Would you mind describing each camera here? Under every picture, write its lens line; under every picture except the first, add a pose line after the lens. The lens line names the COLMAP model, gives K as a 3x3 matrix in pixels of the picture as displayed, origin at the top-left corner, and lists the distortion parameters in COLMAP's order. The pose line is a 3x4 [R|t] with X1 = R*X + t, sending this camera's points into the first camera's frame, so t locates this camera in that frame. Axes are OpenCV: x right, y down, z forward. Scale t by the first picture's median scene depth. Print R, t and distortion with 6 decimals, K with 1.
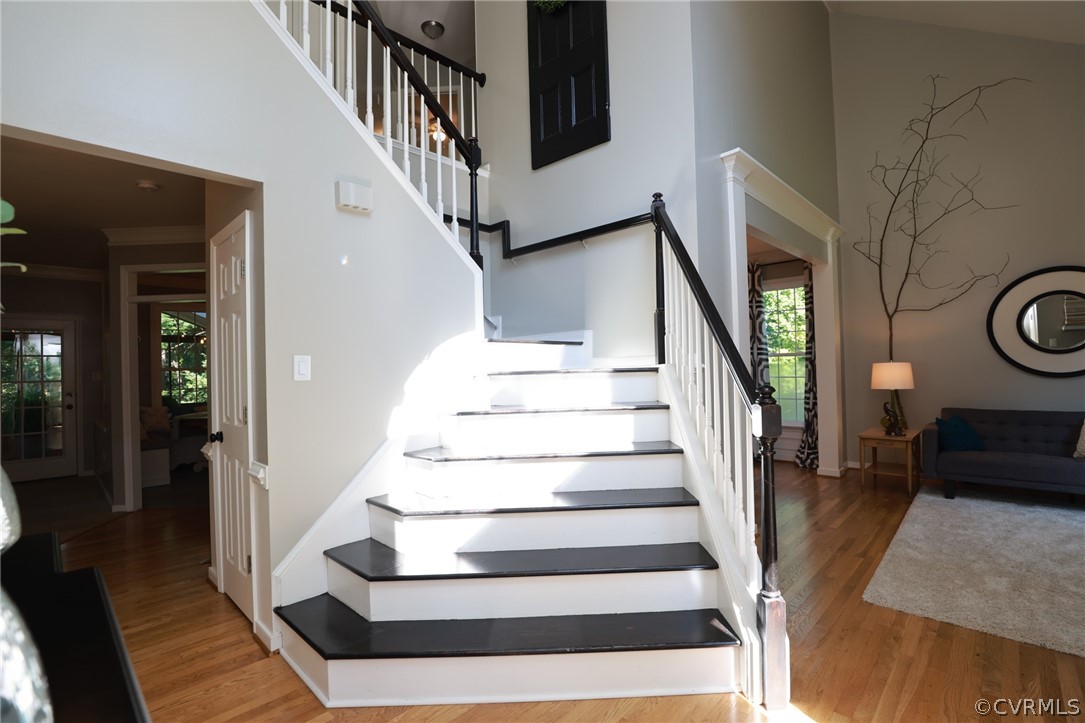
lens RADIAL K [[496.9, 0, 542.9], [0, 496.9, 362.5], [0, 0, 1]] dist [-0.035766, 0.007333]
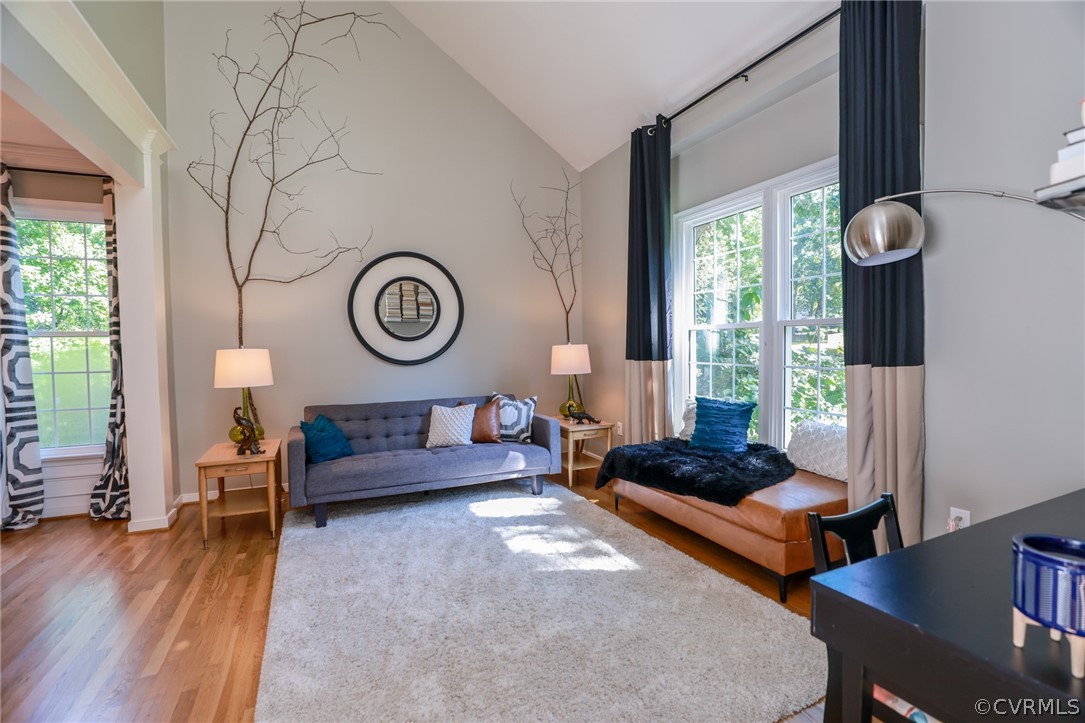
lens RADIAL K [[496.9, 0, 546.2], [0, 496.9, 360.9], [0, 0, 1]] dist [-0.035766, 0.007333]
pose [[0.368678, -0.016398, 0.929413, 0.191941], [-0.006586, 0.999773, 0.020251, 0.000139], [-0.929534, -0.013587, 0.368486, 0.295712]]
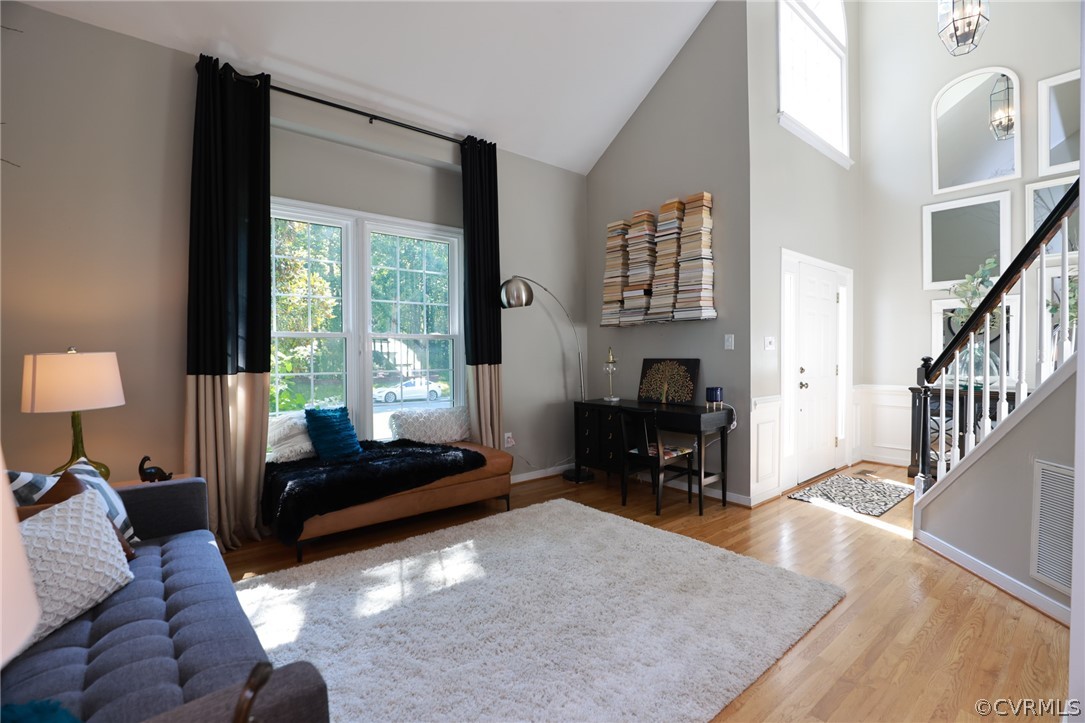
lens RADIAL K [[496.9, 0, 530.7], [0, 496.9, 363.3], [0, 0, 1]] dist [-0.035766, 0.007333]
pose [[-0.993748, 0.025725, 0.108645, 0.538104], [0.026316, 0.999646, 0.004004, 0.007094], [-0.108504, 0.006838, -0.994072, 0.926745]]
